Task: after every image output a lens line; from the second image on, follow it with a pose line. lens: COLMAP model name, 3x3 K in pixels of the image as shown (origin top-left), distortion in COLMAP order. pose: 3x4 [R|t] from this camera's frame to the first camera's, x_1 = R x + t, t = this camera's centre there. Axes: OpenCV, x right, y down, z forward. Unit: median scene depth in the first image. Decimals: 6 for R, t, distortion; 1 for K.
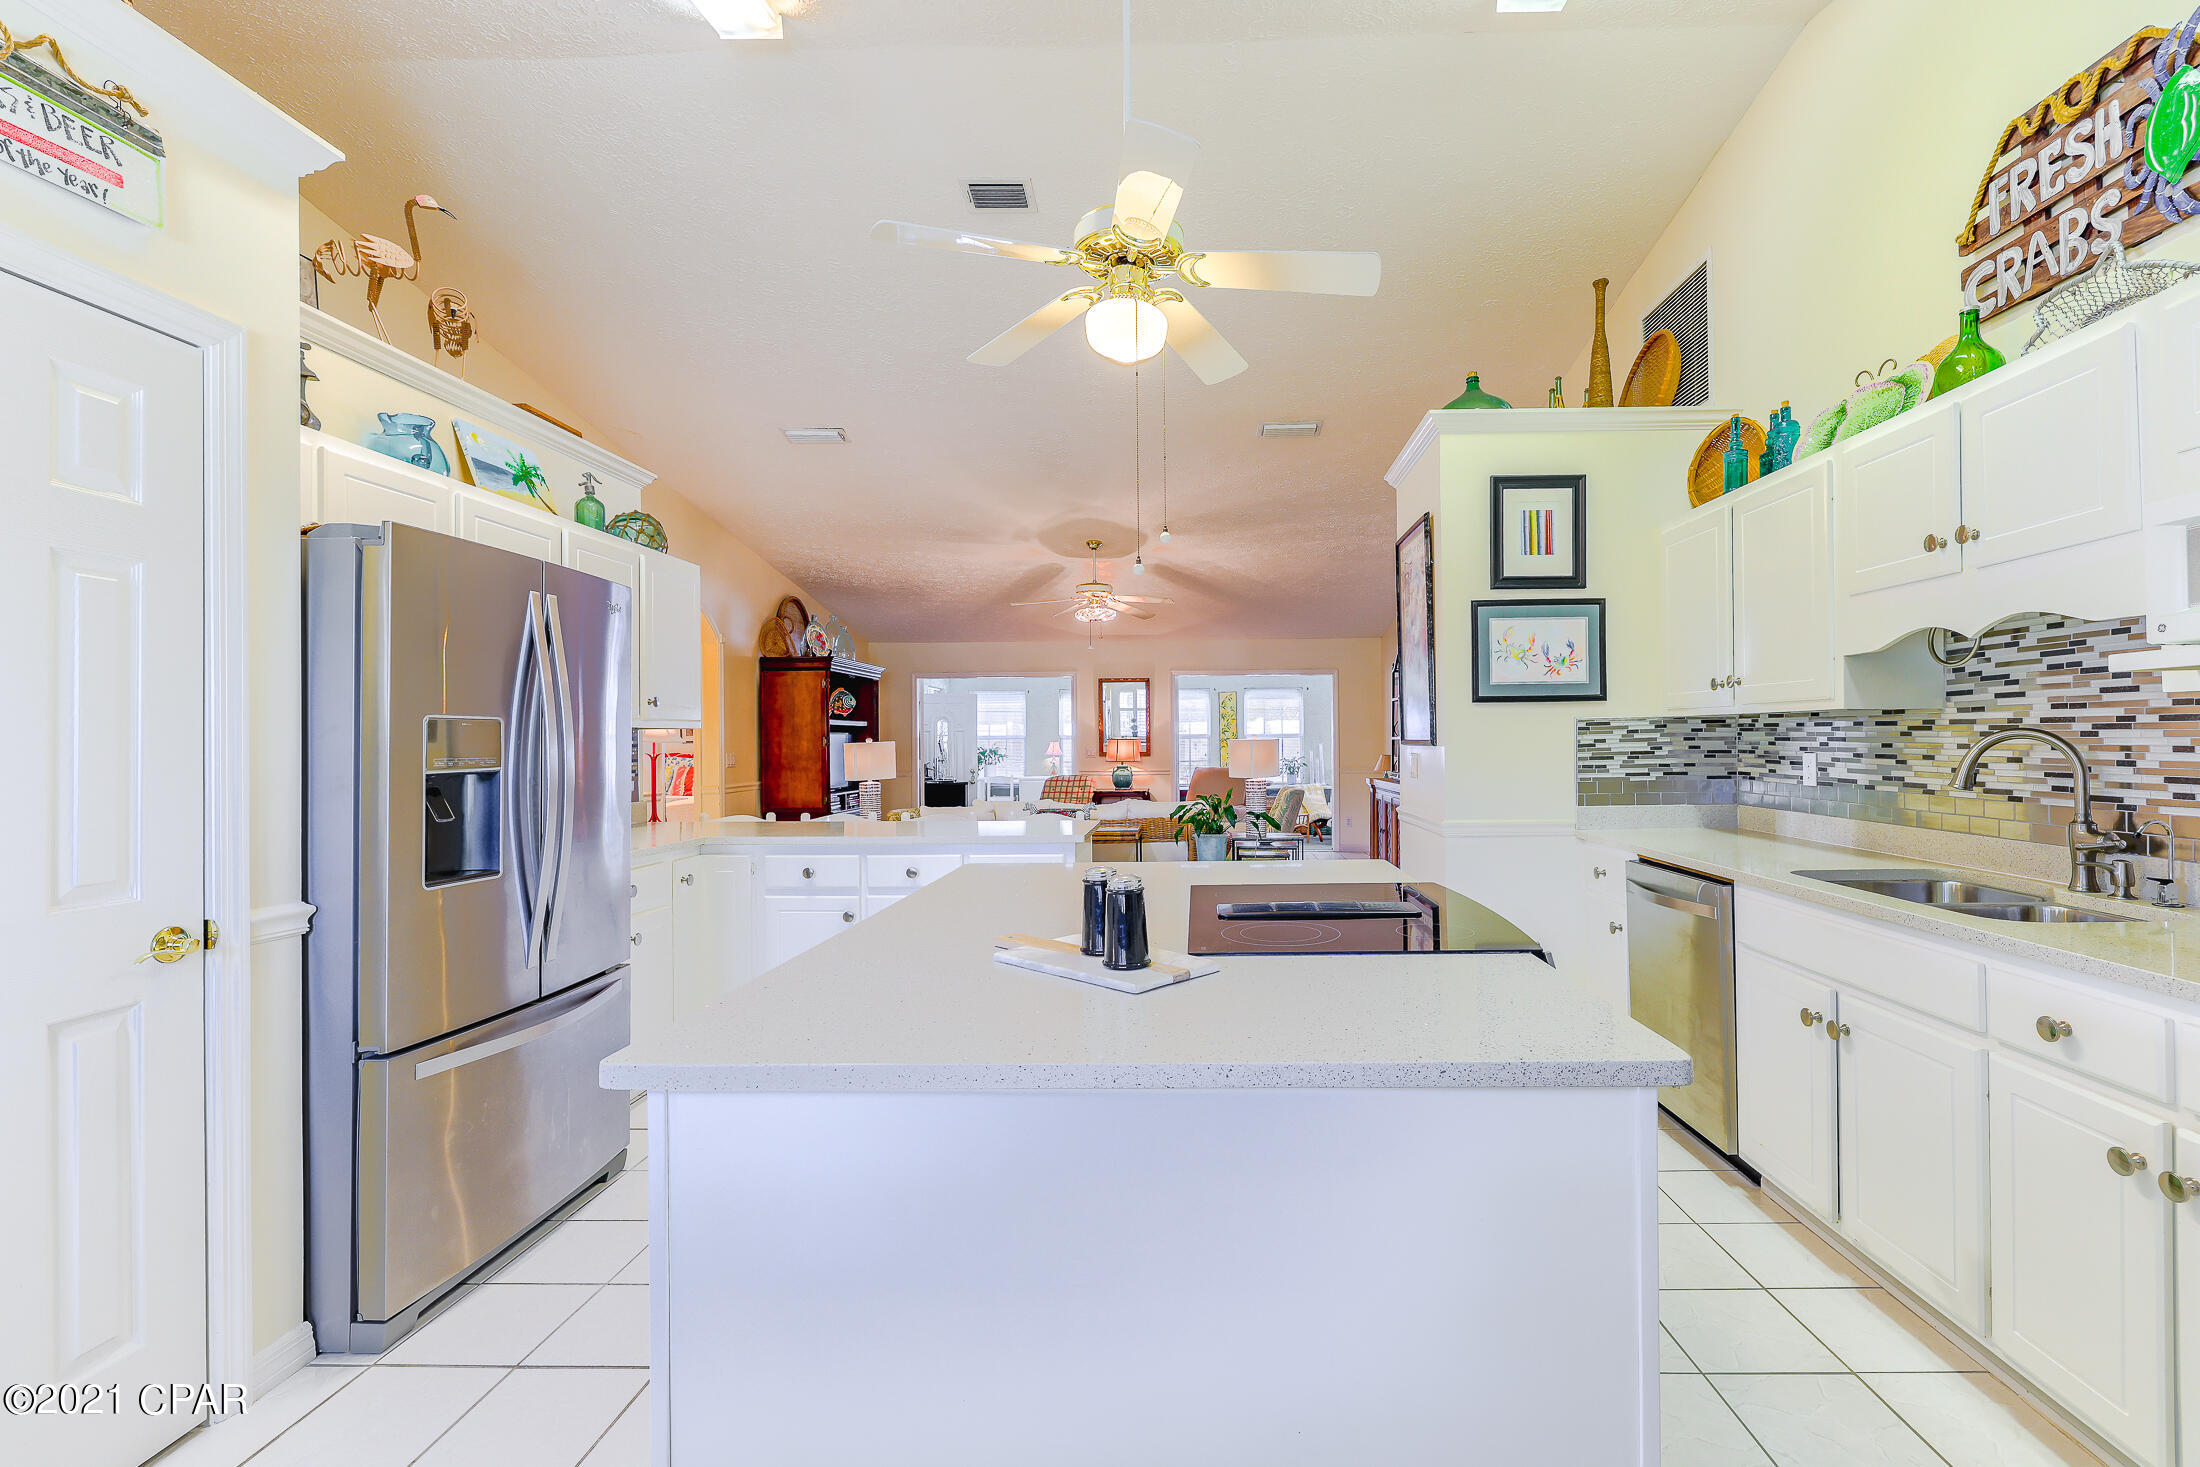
lens RADIAL K [[962.8, 0, 1102.5], [0, 962.8, 717.9], [0, 0, 1]] dist [-0.012955, 0.001437]
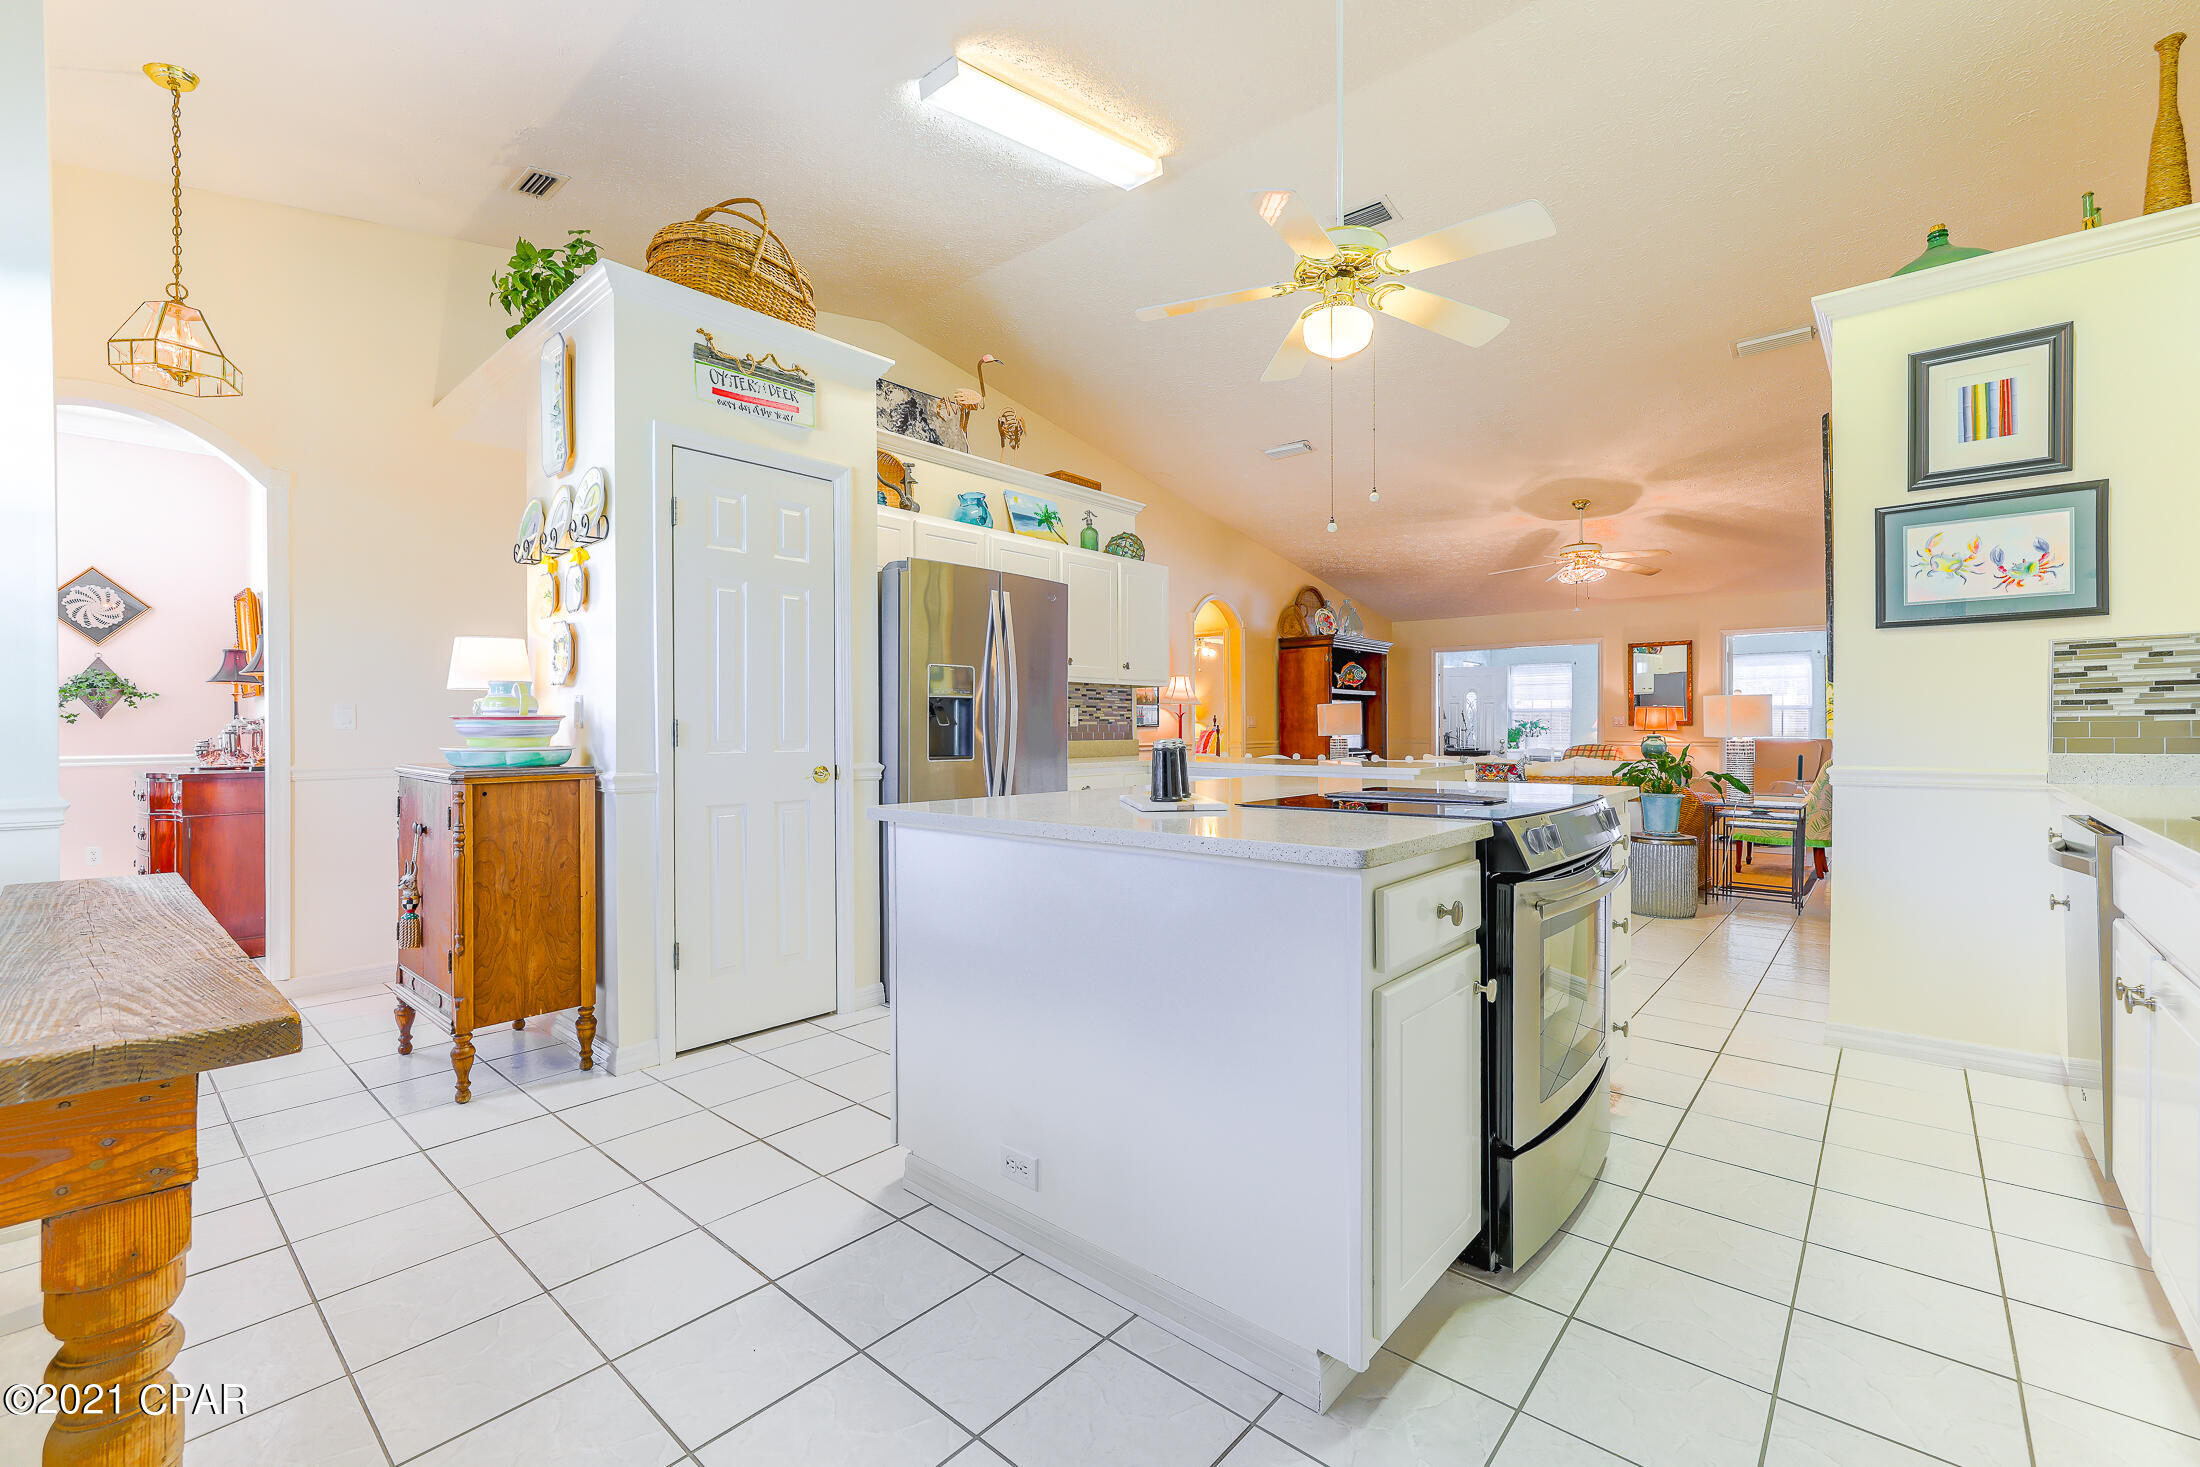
lens RADIAL K [[929.9, 0, 1102.6], [0, 929.9, 727.7], [0, 0, 1]] dist [-0.005150, -0.002070]
pose [[0.758657, 0.003073, -0.651483, 0.397258], [0.005239, 0.999928, 0.010817, 0.058687], [0.651469, -0.011619, 0.758586, -0.064915]]
